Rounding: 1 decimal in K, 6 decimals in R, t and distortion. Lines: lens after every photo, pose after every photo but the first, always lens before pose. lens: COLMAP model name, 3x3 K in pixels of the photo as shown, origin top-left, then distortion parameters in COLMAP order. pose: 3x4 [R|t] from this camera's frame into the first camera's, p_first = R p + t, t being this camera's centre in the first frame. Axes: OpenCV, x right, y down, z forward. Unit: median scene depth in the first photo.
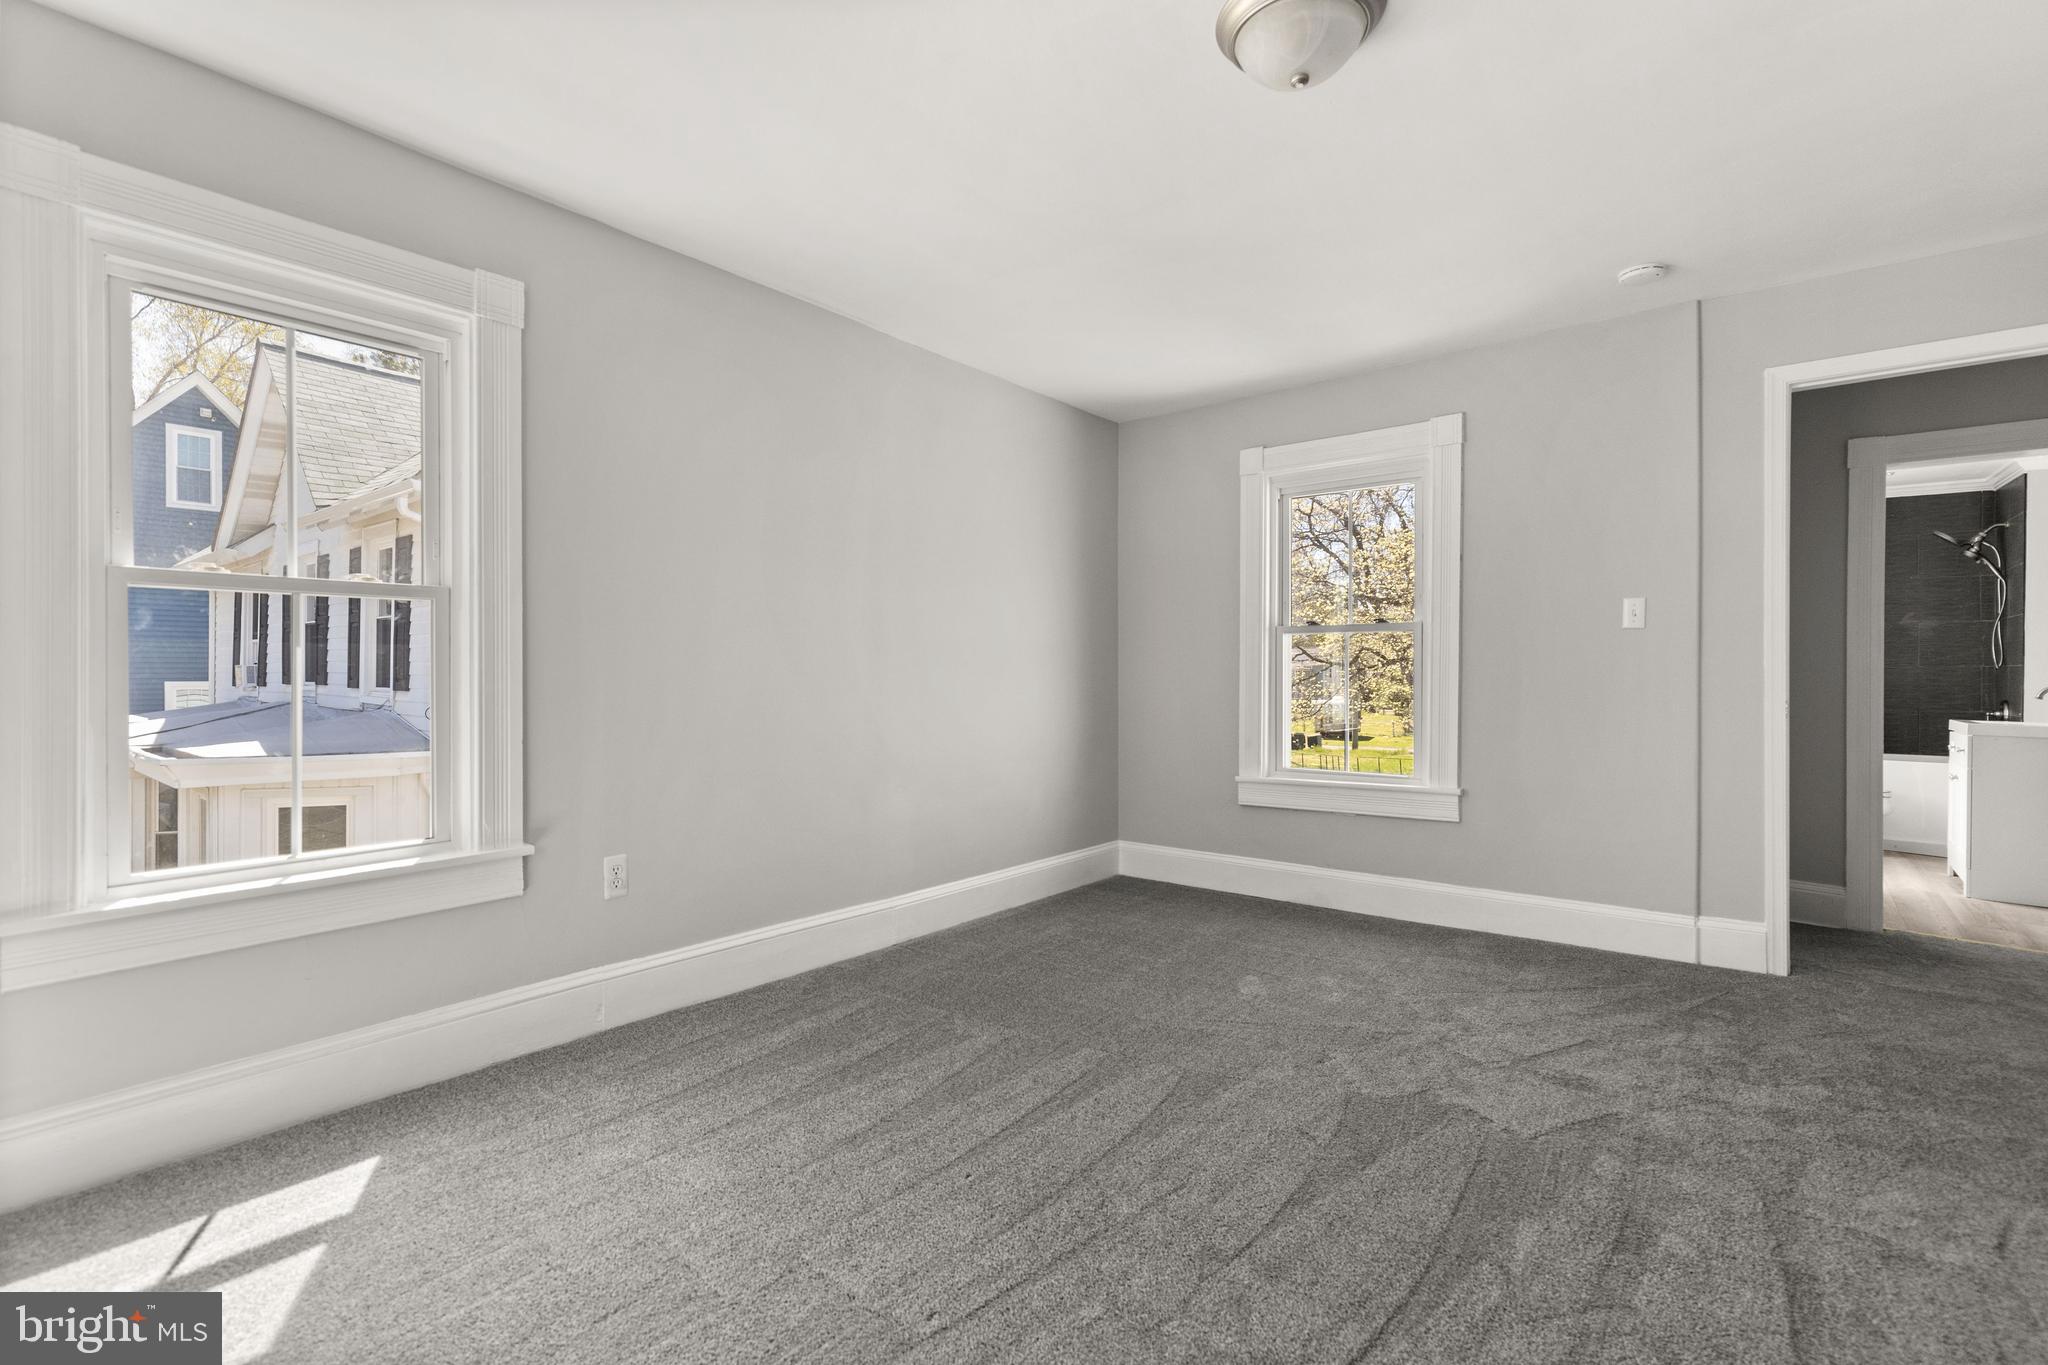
lens RADIAL K [[925.8, 0, 1043.2], [0, 925.8, 689.8], [0, 0, 1]] dist [0.004143, 0.000321]
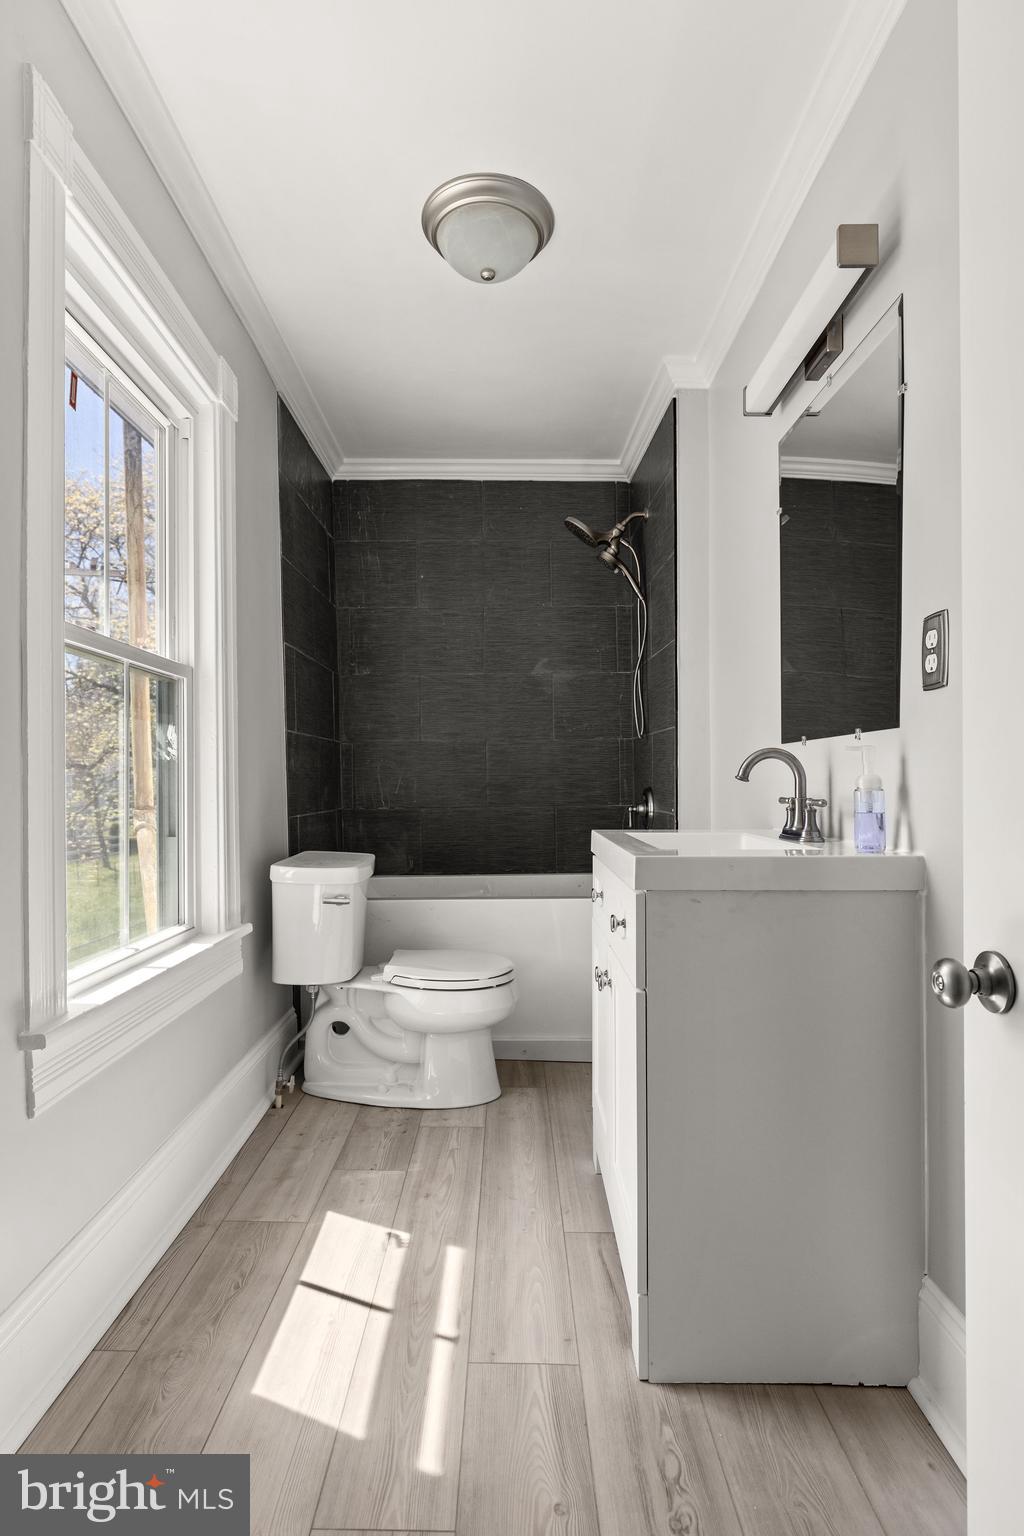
lens RADIAL K [[792.2, 0, 512.0], [0, 792.2, 768.0], [0, 0, 1]] dist [0.010628, -0.000501]
pose [[0.776433, 0.000677, 0.630200, 0.610762], [0.015690, 0.999669, -0.020406, 0.007398], [-0.630005, 0.025732, 0.776165, 0.630268]]
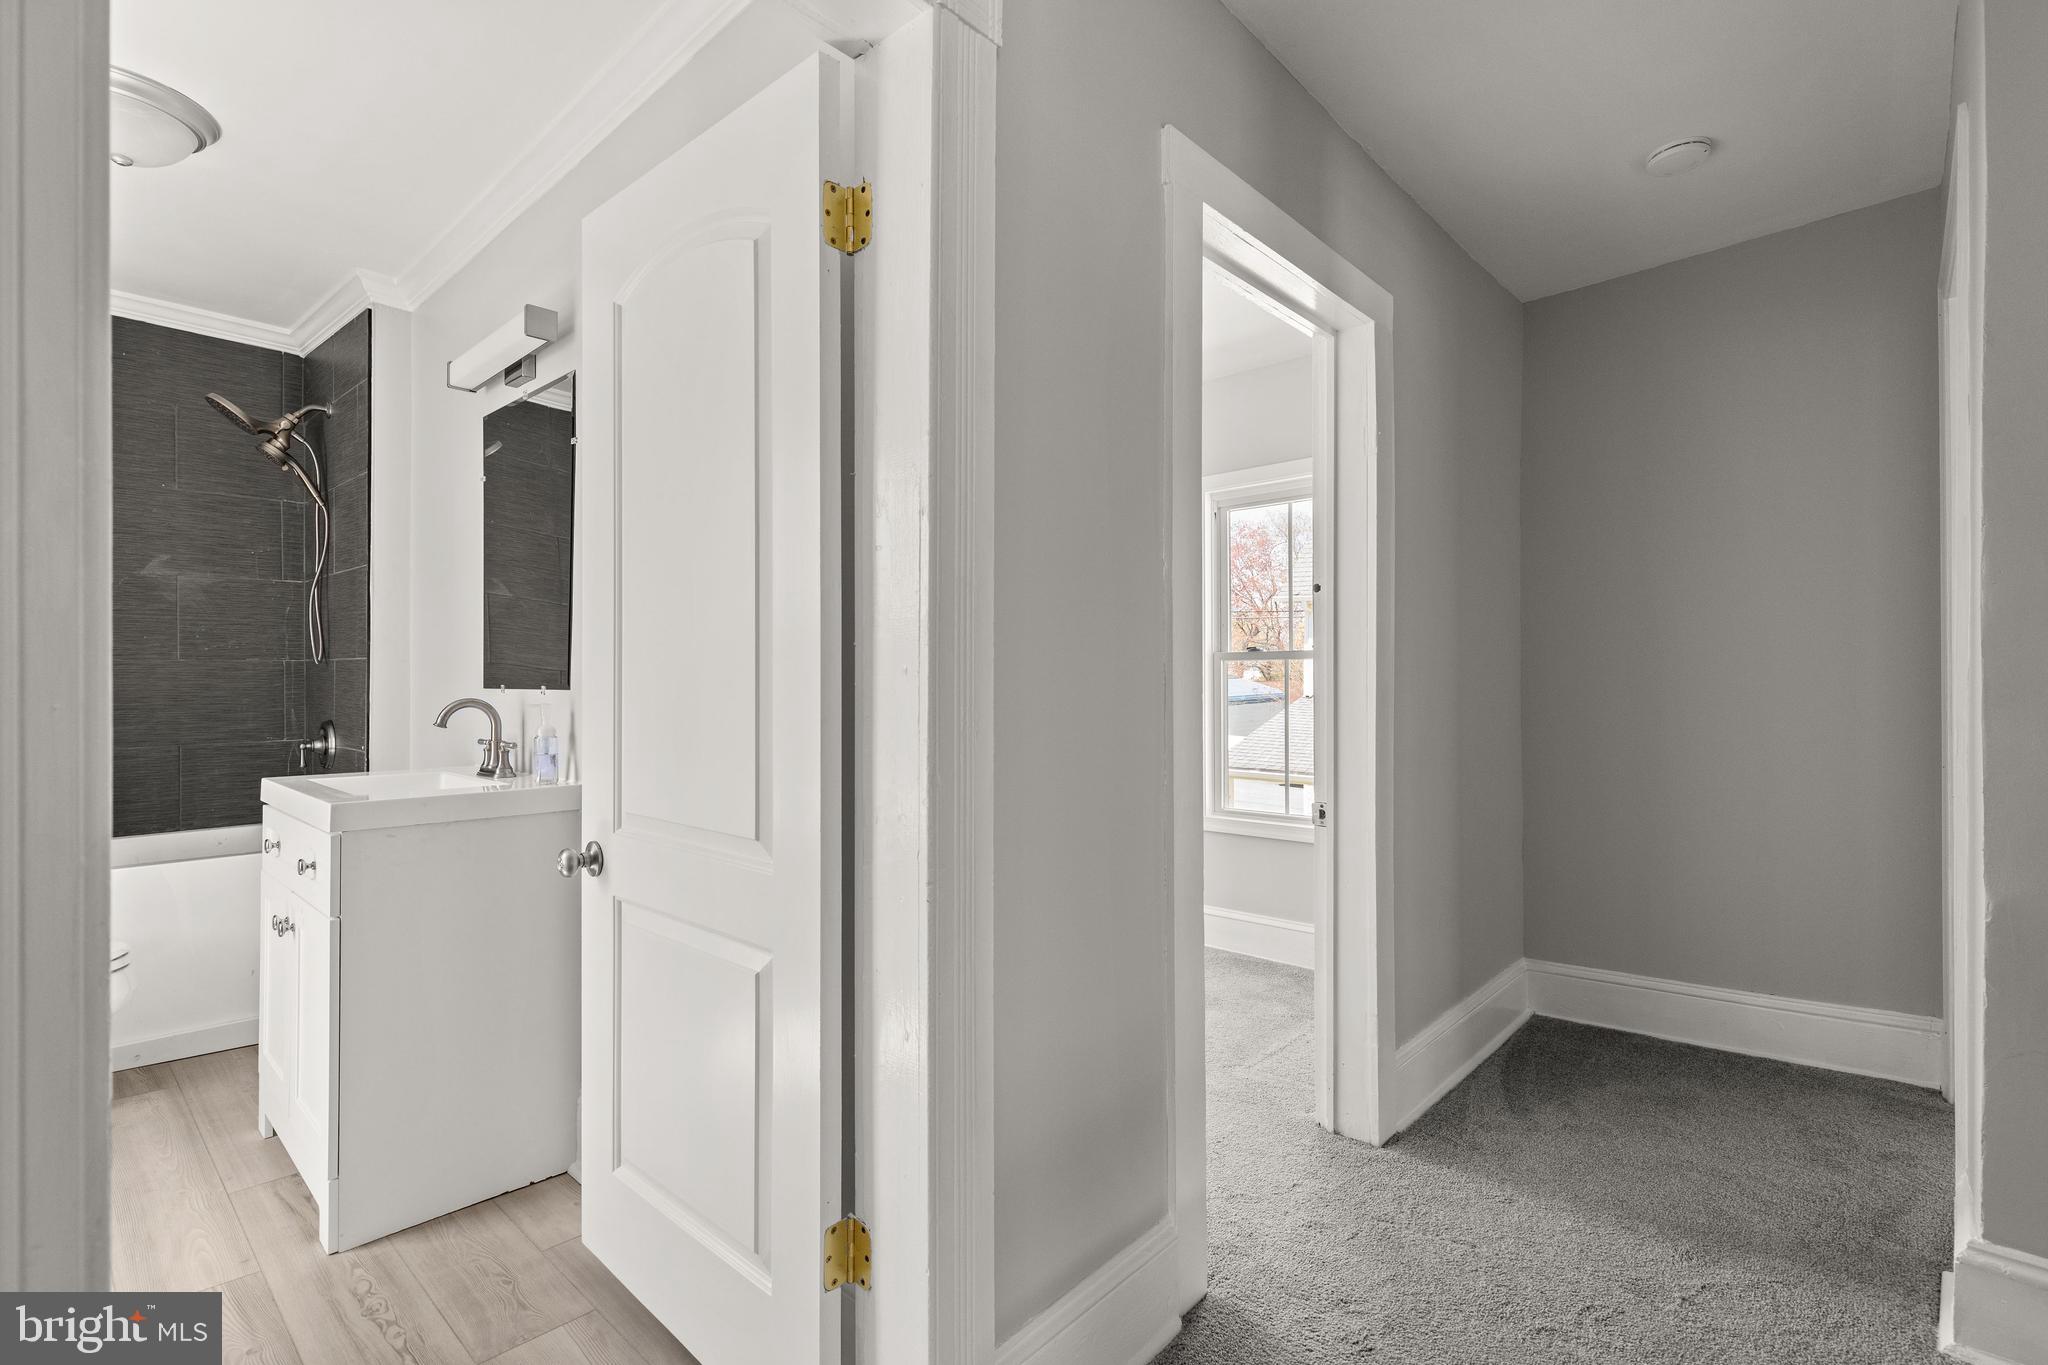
lens RADIAL K [[931.6, 0, 1027.7], [0, 931.6, 677.5], [0, 0, 1]] dist [-0.001708, -0.000293]
pose [[0.062052, -0.001537, 0.998072, 0.491671], [0.012762, 0.999918, 0.000746, -0.010014], [-0.997991, 0.012691, 0.062067, 0.537336]]
